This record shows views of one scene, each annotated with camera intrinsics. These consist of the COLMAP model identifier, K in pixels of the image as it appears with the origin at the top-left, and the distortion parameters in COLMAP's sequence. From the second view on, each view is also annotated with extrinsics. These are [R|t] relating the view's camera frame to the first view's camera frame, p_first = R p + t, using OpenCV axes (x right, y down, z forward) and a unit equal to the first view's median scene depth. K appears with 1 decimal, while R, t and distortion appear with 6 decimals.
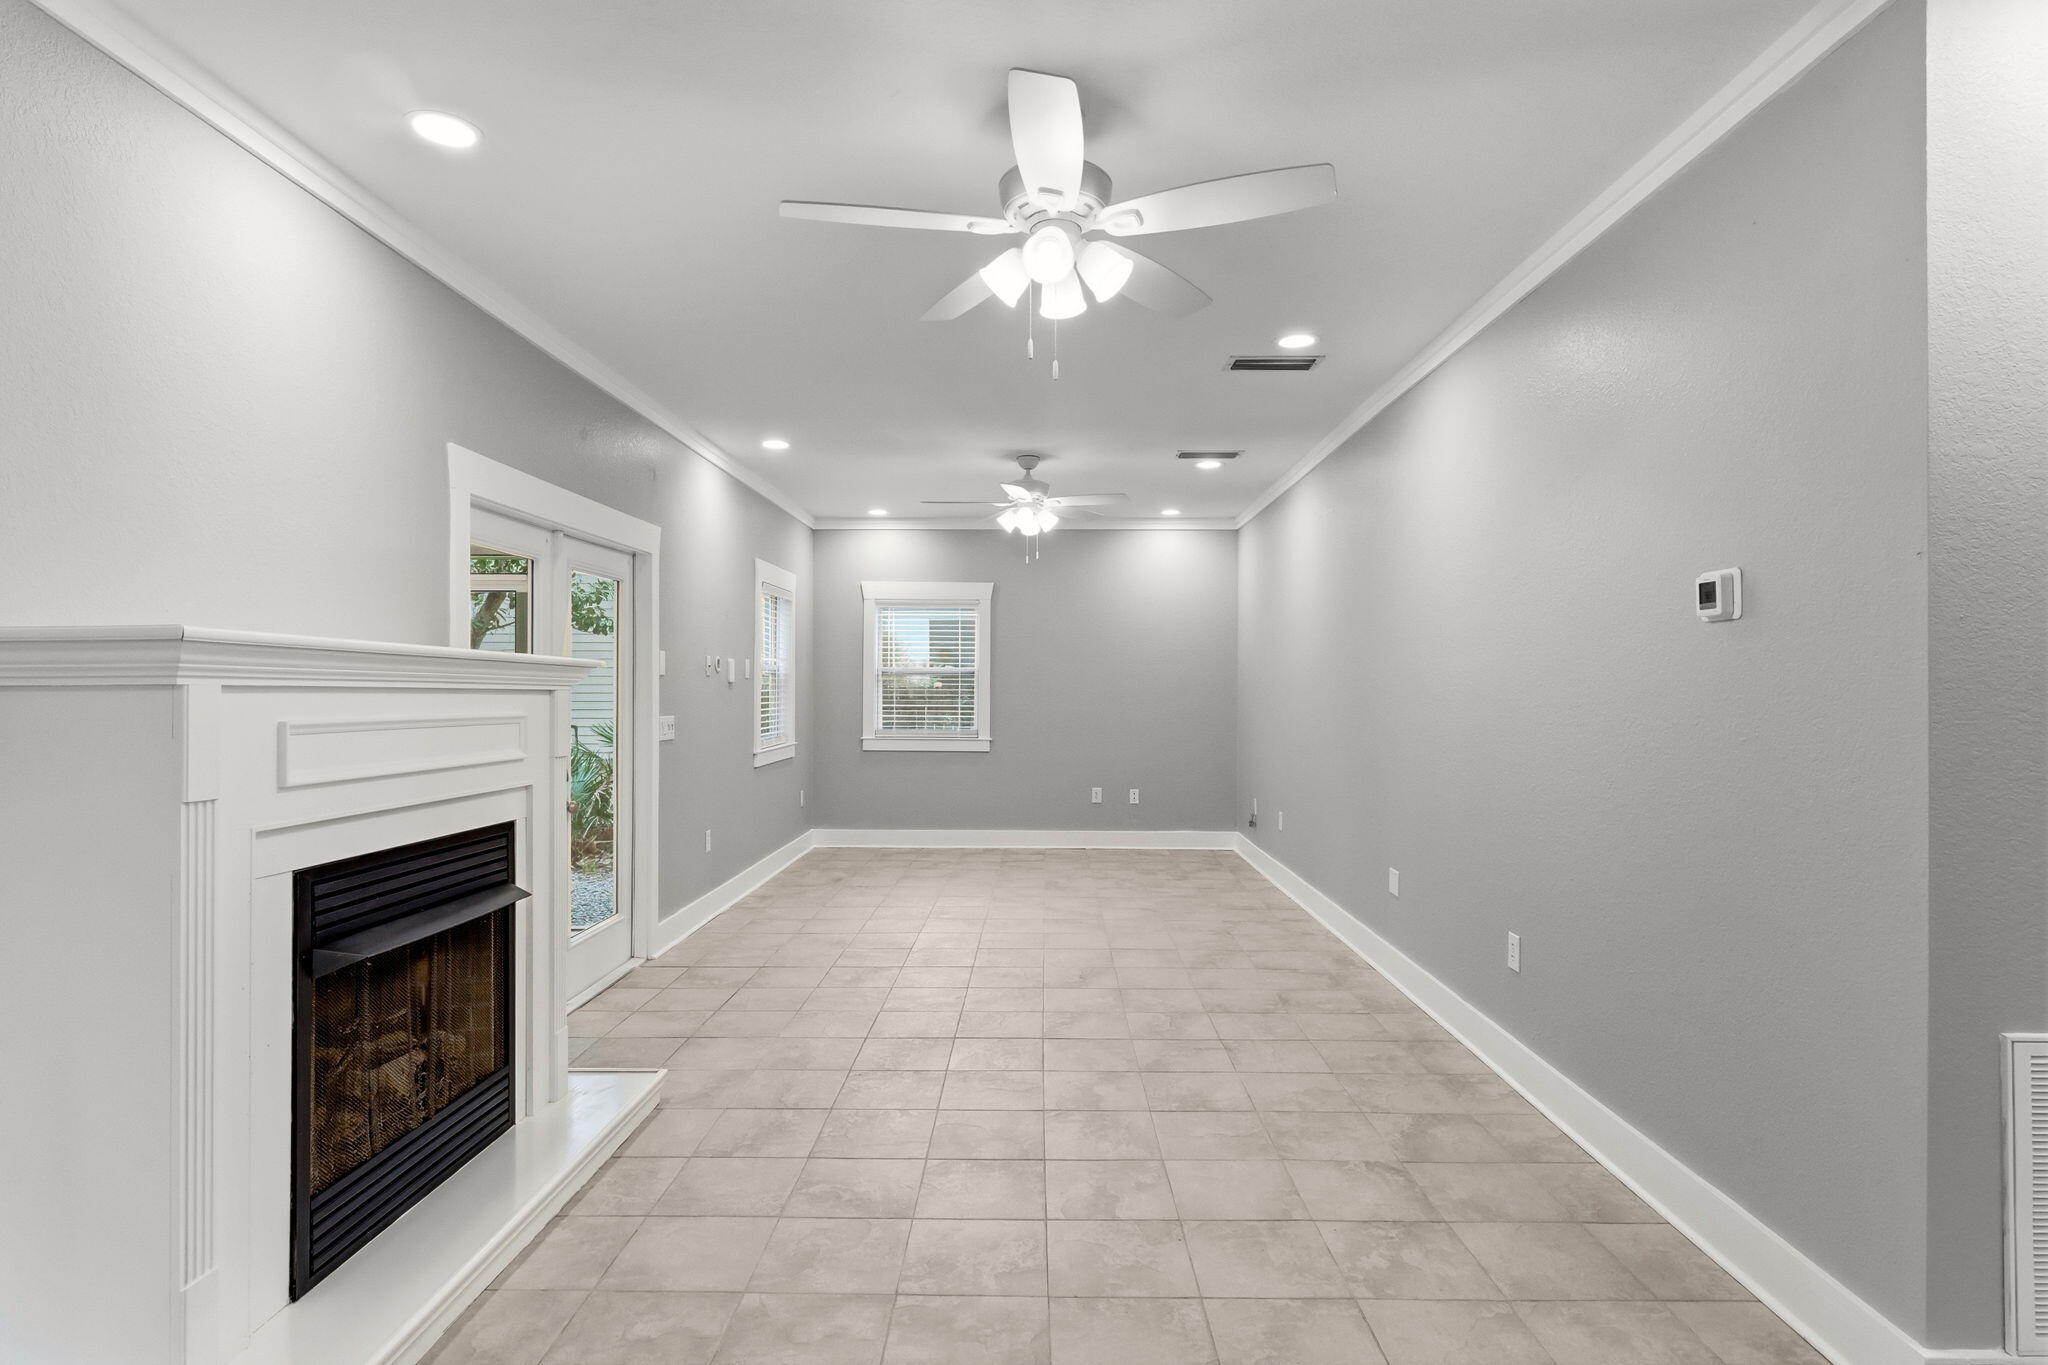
lens RADIAL K [[1052.8, 0, 1023.0], [0, 1052.8, 682.4], [0, 0, 1]] dist [0.001593, -0.001167]
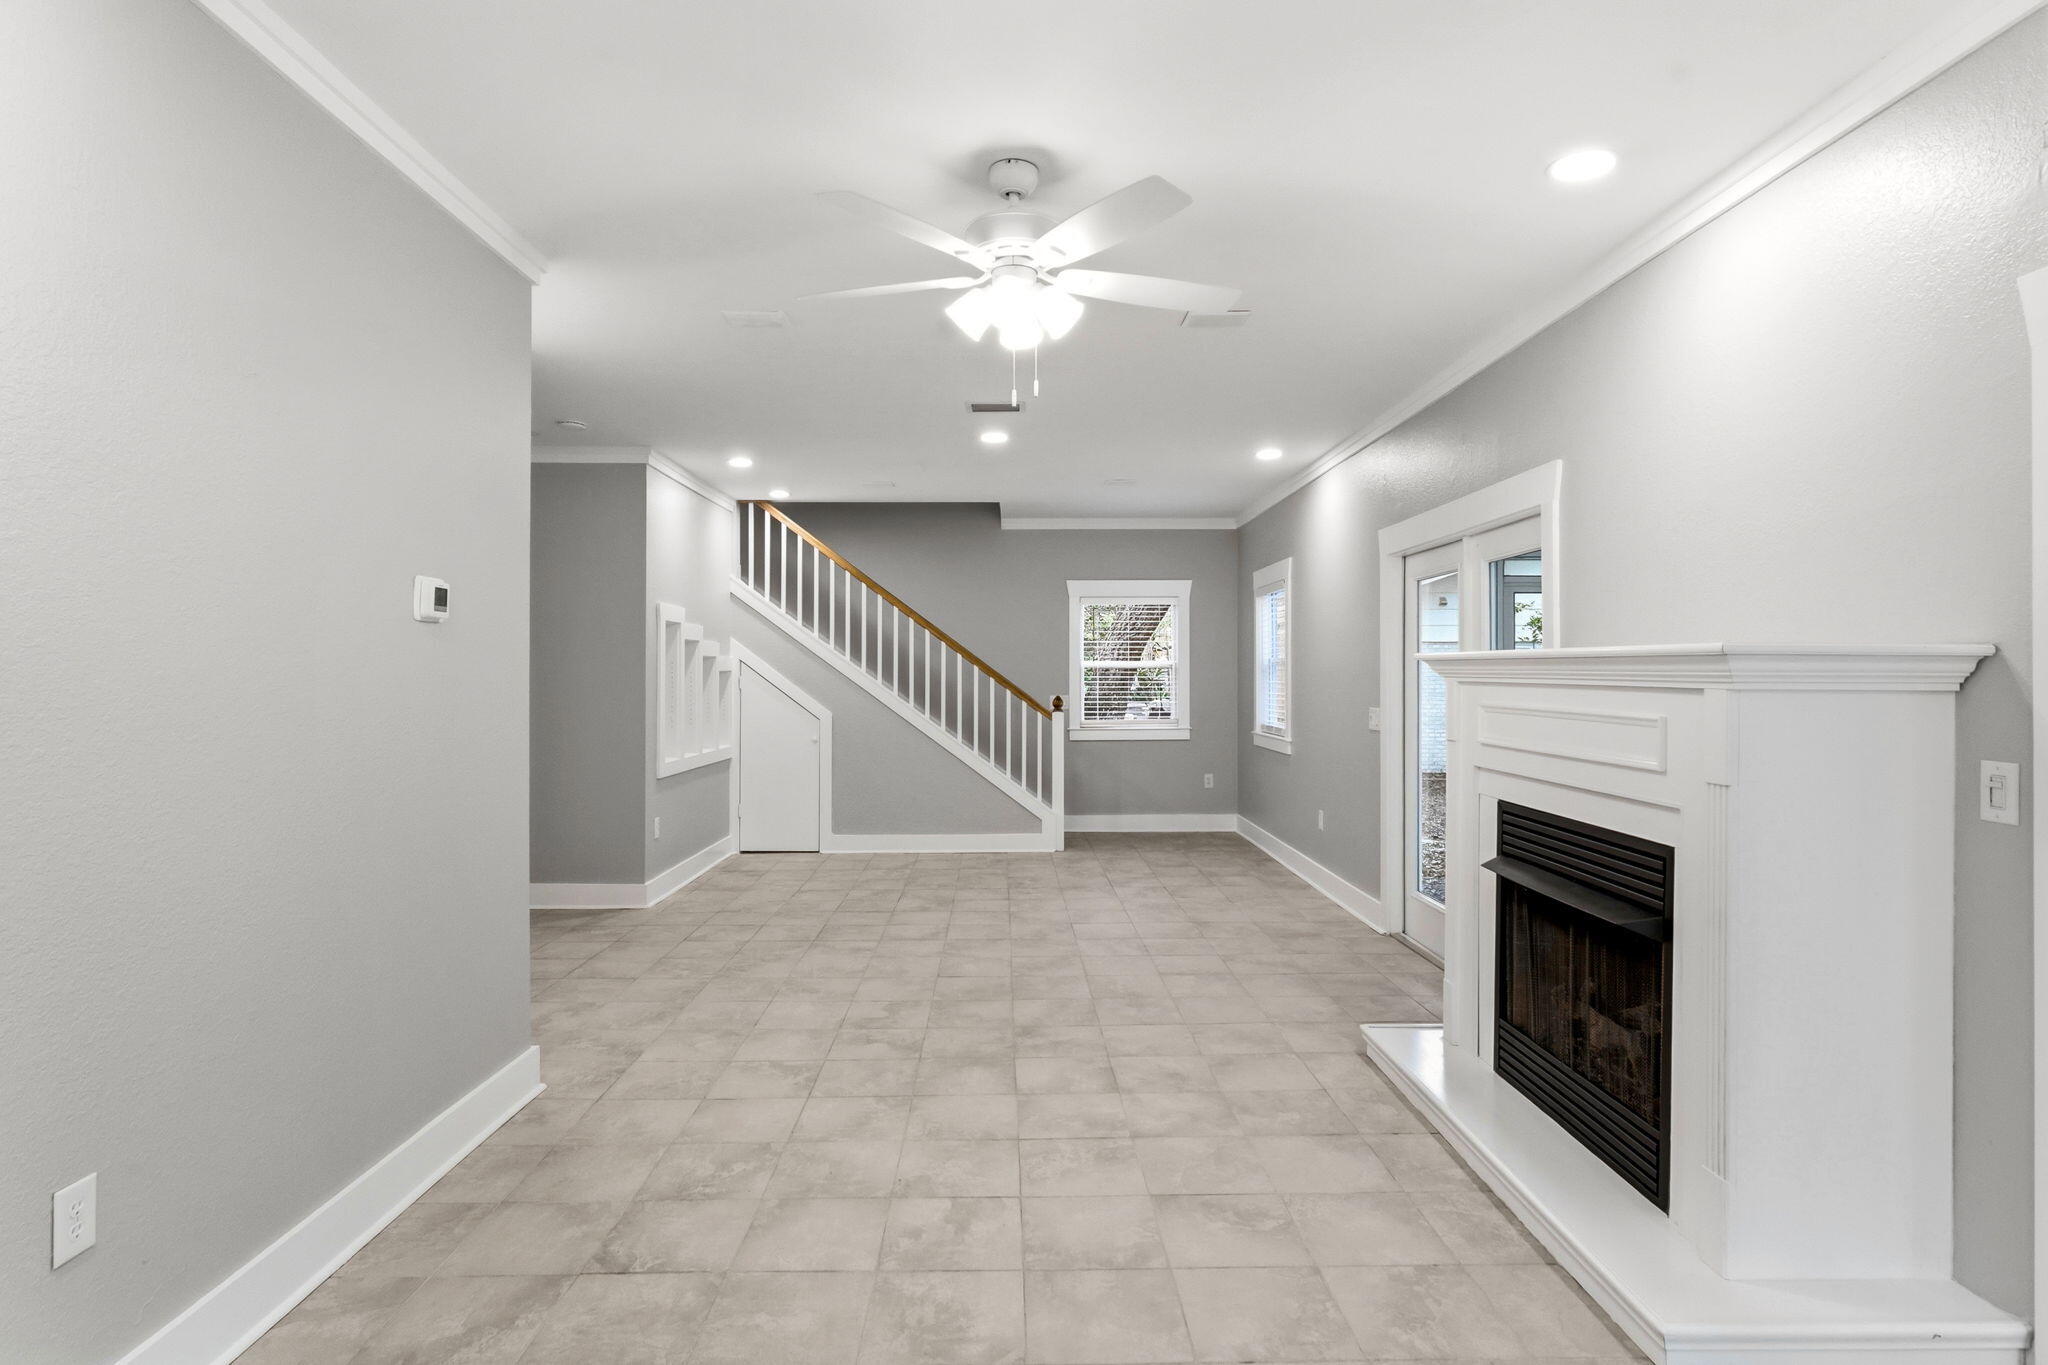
lens RADIAL K [[1052.8, 0, 1019.8], [0, 1052.8, 674.4], [0, 0, 1]] dist [0.001593, -0.001167]
pose [[-0.999628, -0.002832, -0.027126, 0.039750], [-0.002634, 0.999970, -0.007353, 0.003341], [0.027146, -0.007279, -0.999605, 1.540896]]
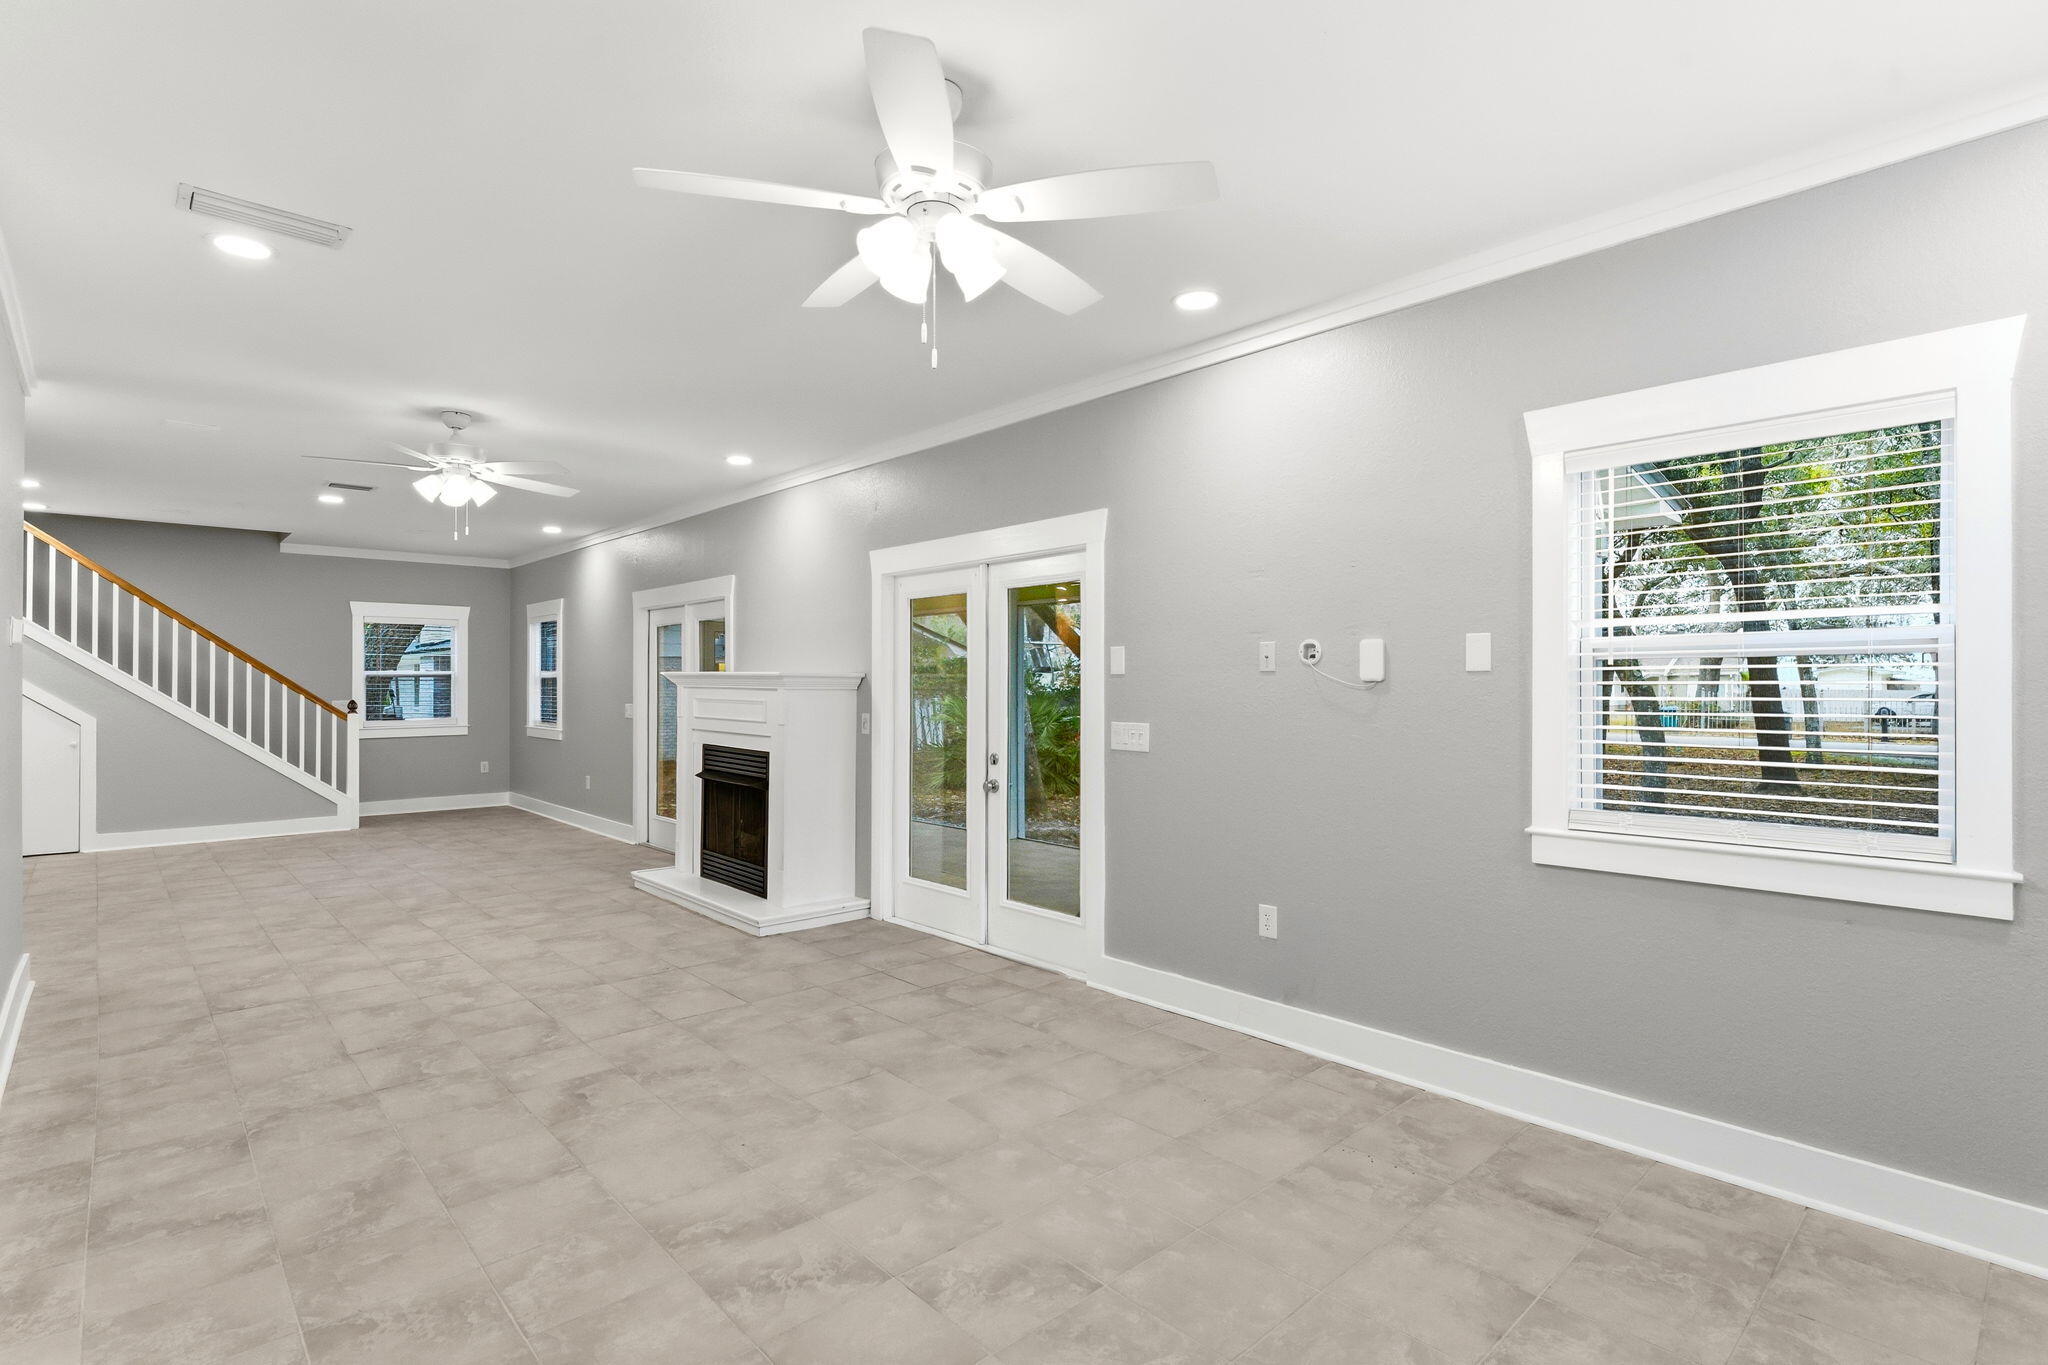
lens RADIAL K [[986.8, 0, 1033.5], [0, 986.8, 676.7], [0, 0, 1]] dist [-0.003980, -0.001031]
pose [[-0.716817, -0.008718, -0.697207, 0.419513], [0.000980, 0.999908, -0.013511, 0.008686], [0.697261, -0.010368, -0.716743, 2.343256]]
